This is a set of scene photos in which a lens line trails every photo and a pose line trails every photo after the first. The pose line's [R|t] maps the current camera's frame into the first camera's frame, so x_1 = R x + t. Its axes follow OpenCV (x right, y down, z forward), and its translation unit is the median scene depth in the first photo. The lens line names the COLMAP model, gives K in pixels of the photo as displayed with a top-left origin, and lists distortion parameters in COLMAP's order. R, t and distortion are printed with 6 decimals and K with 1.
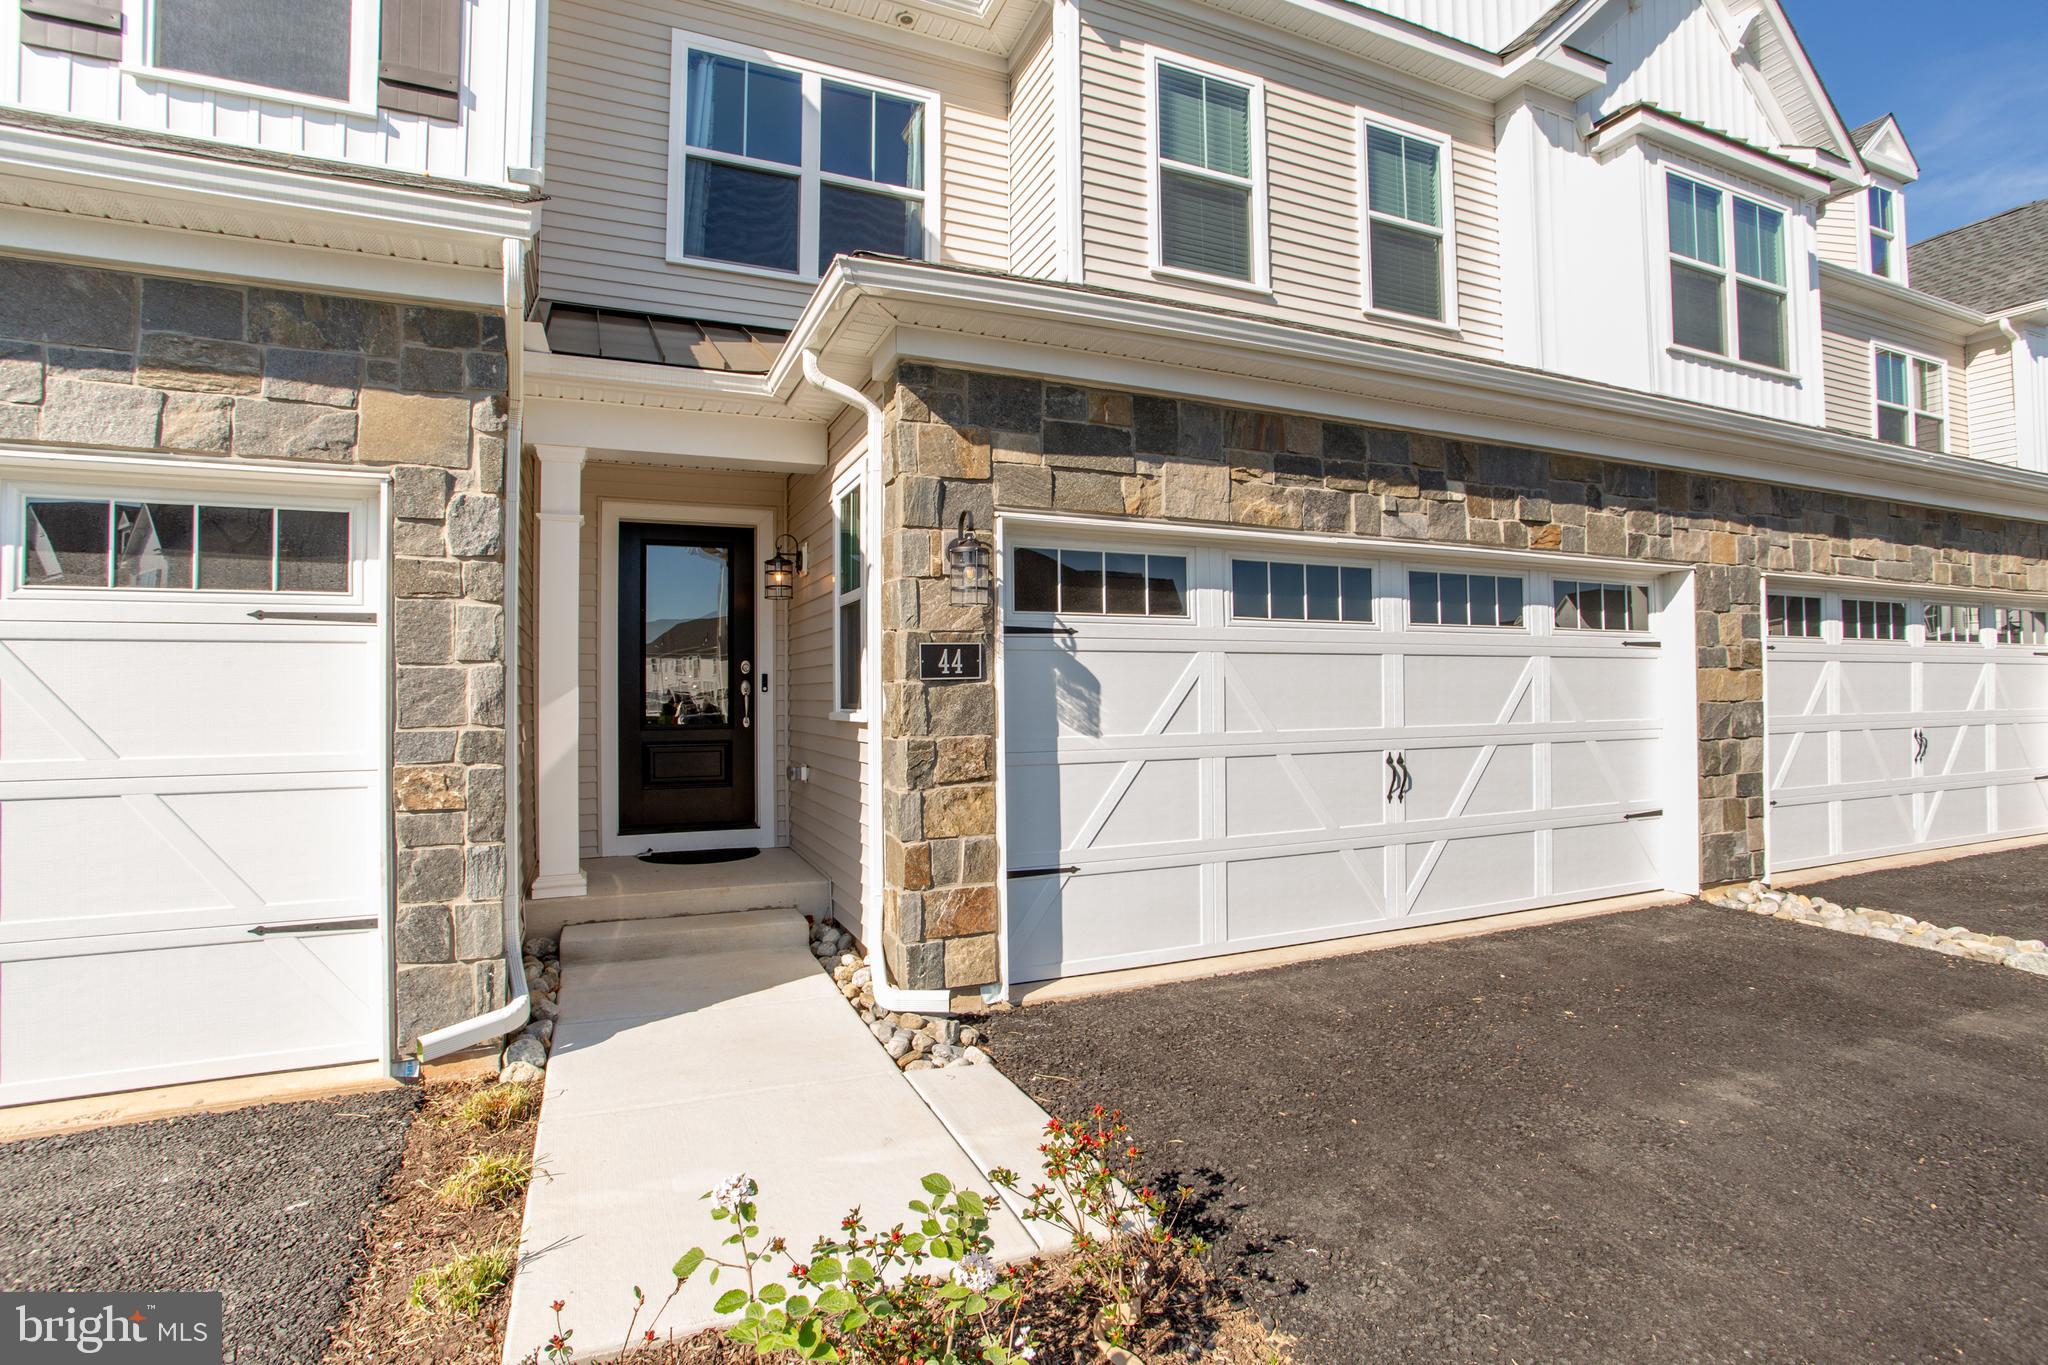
lens RADIAL K [[989.2, 0, 1015.0], [0, 989.2, 672.4], [0, 0, 1]] dist [-0.081190, 0.035546]
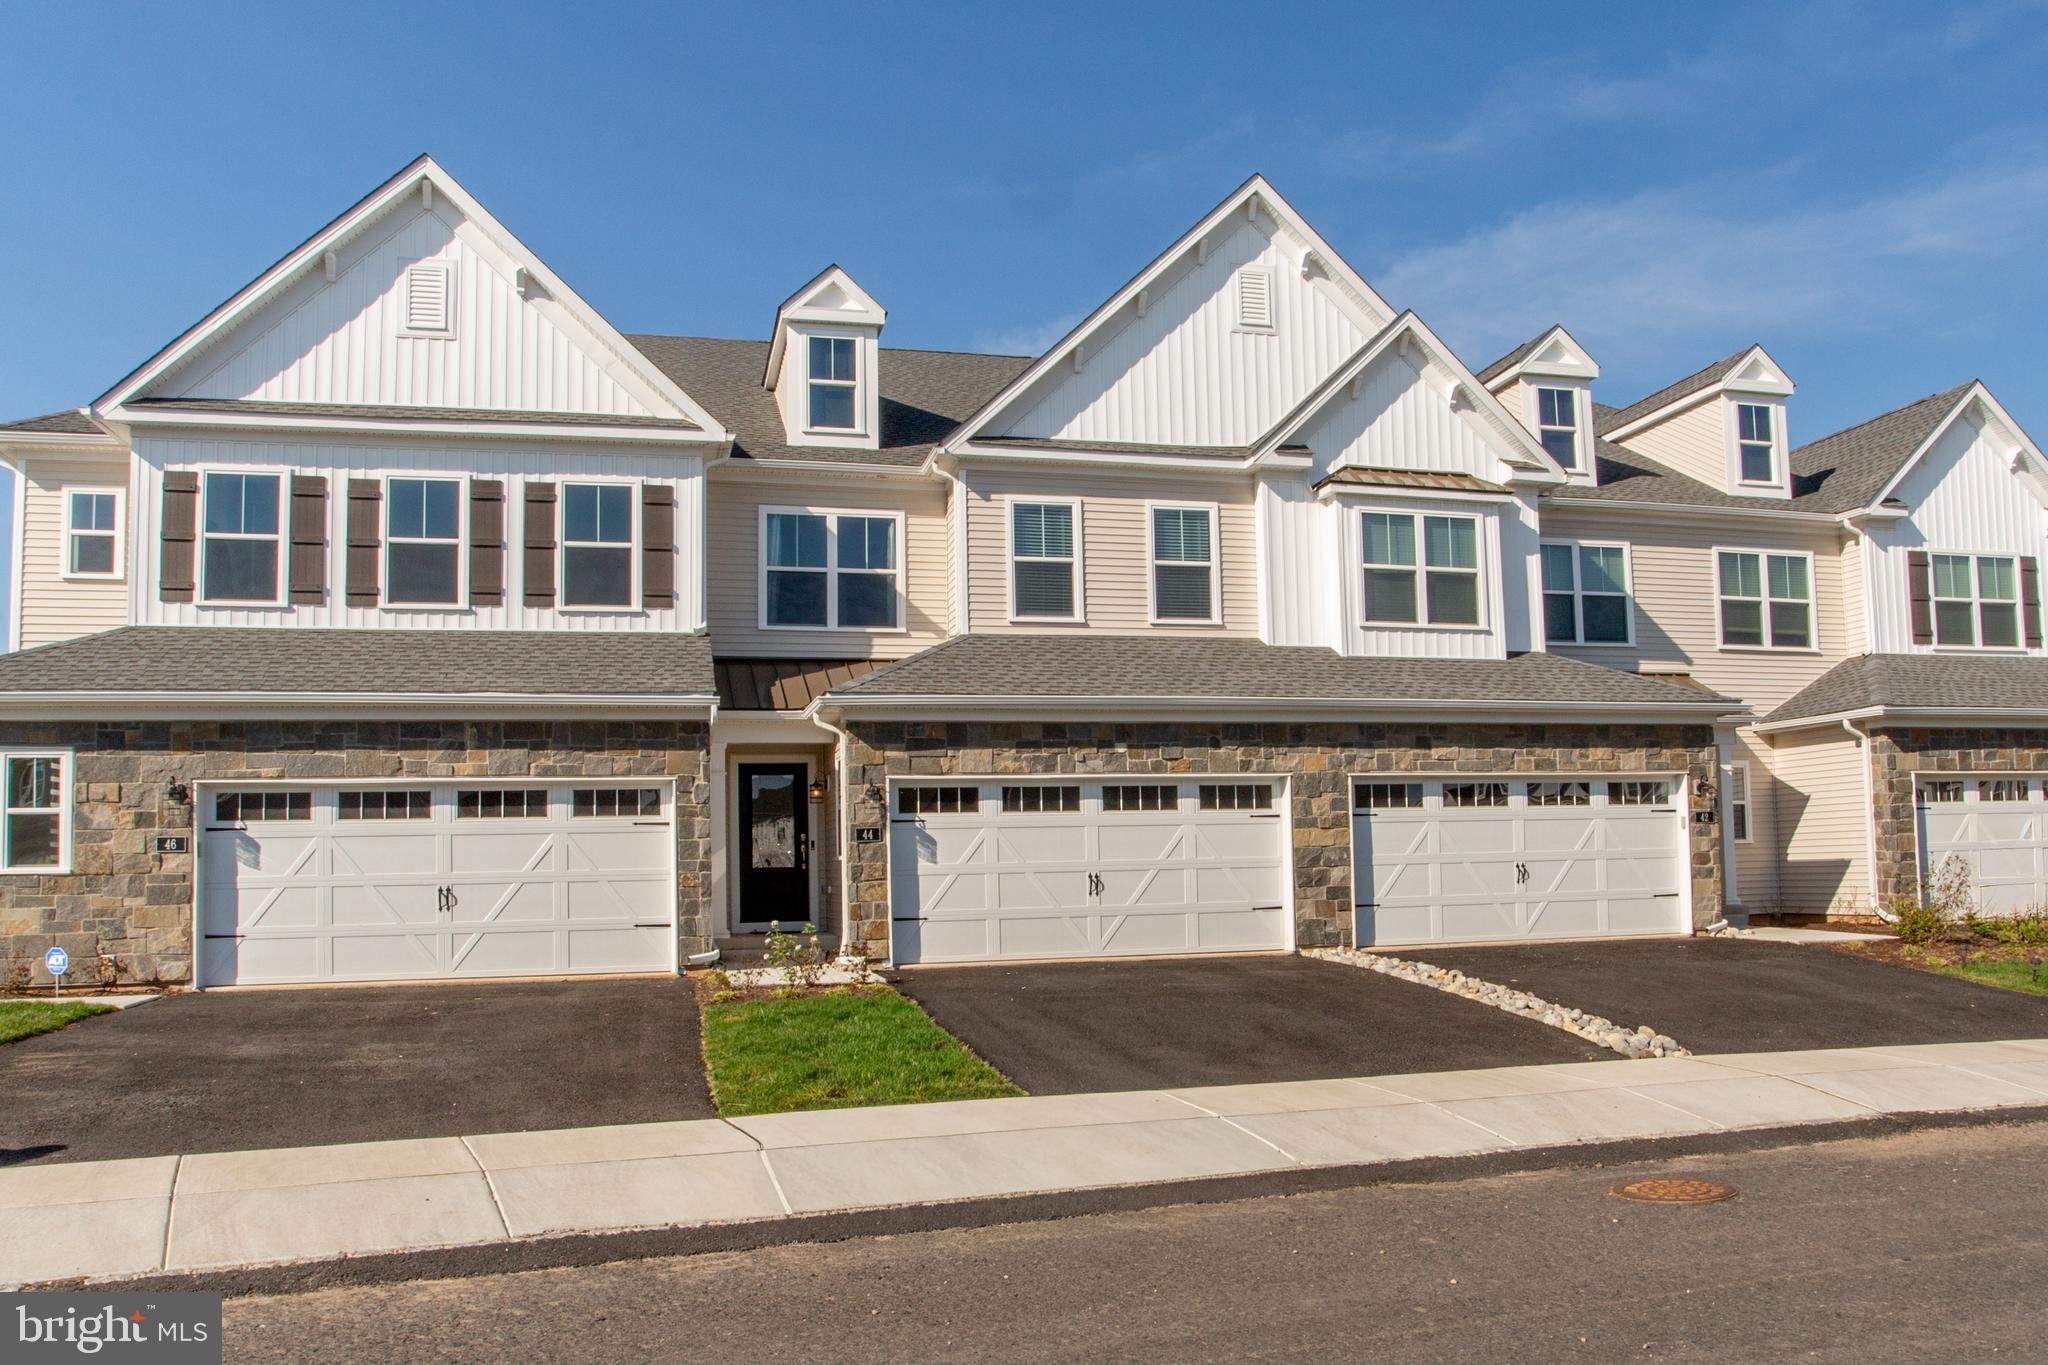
lens RADIAL K [[1397.2, 0, 1023.7], [0, 1397.2, 786.0], [0, 0, 1]] dist [-0.087286, -0.000388]
pose [[0.987977, -0.023748, -0.152764, 0.683379], [0.018347, 0.999159, -0.036665, 0.002861], [0.153506, 0.033422, 0.987582, -1.949205]]
